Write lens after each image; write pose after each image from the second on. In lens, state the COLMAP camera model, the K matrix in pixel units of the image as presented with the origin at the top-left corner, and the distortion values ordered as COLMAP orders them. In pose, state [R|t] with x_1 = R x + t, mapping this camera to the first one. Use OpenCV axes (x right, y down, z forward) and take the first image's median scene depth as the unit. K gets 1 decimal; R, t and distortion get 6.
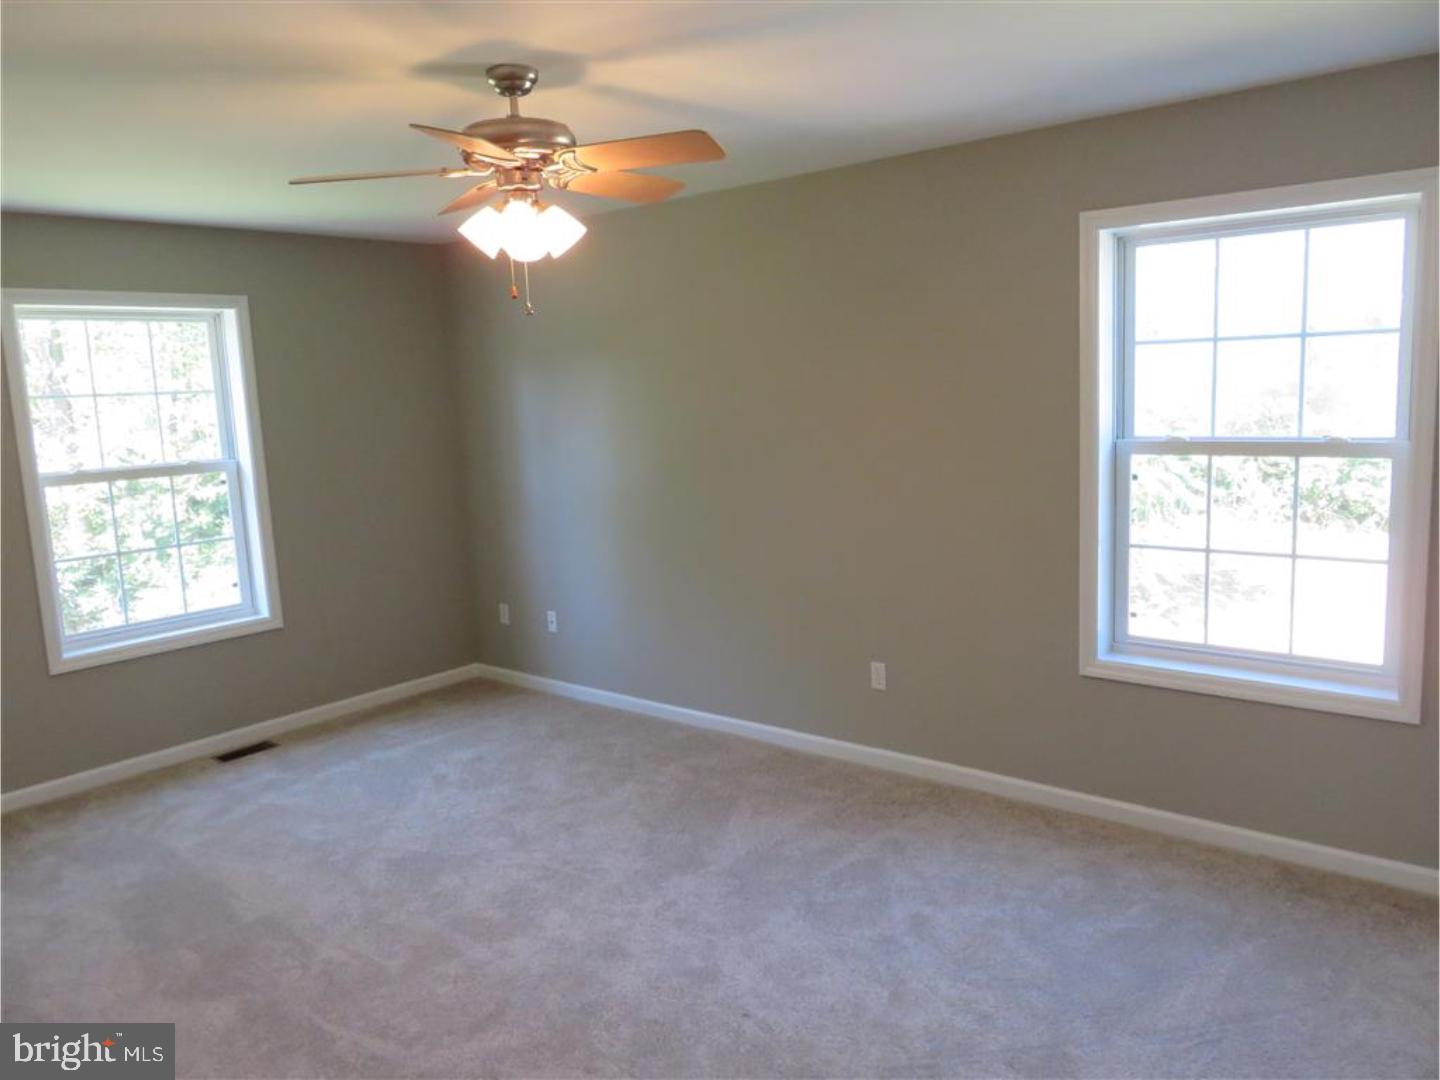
lens RADIAL K [[1076.4, 0, 720.0], [0, 1076.4, 540.0], [0, 0, 1]] dist [-0.013563, -0.000763]
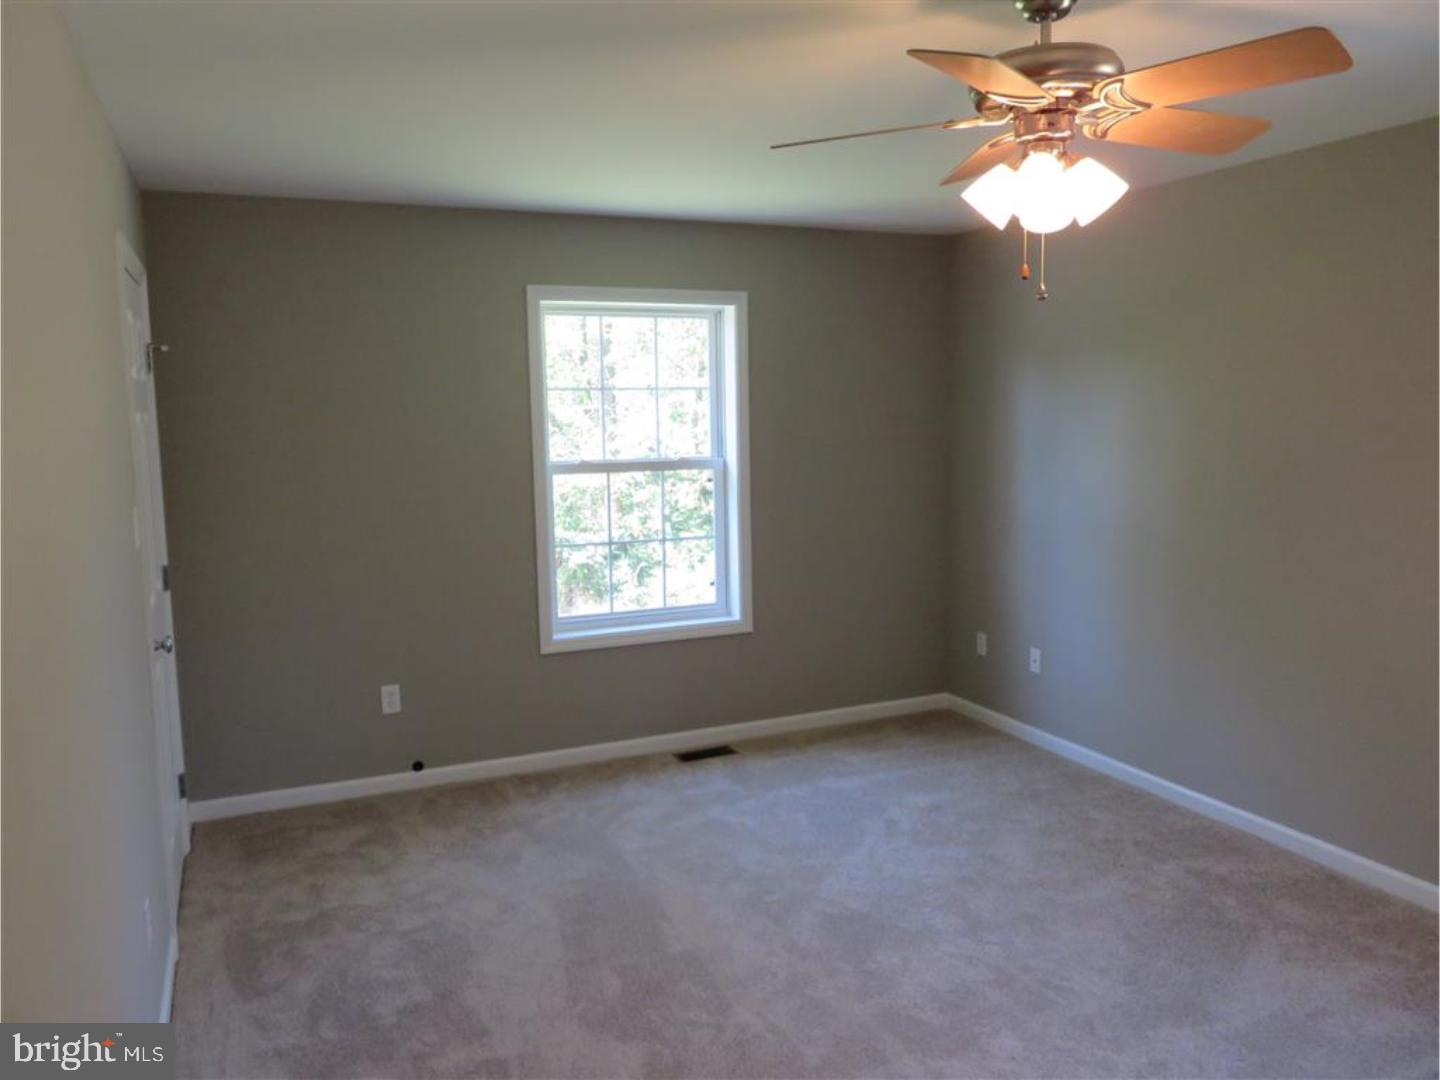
lens RADIAL K [[1070.0, 0, 729.5], [0, 1070.0, 541.6], [0, 0, 1]] dist [-0.004604, 0.005045]
pose [[0.901217, 0.085478, -0.424854, -0.023917], [-0.086874, 0.996089, 0.016126, -0.017423], [0.424570, 0.022376, 0.905118, 0.133393]]
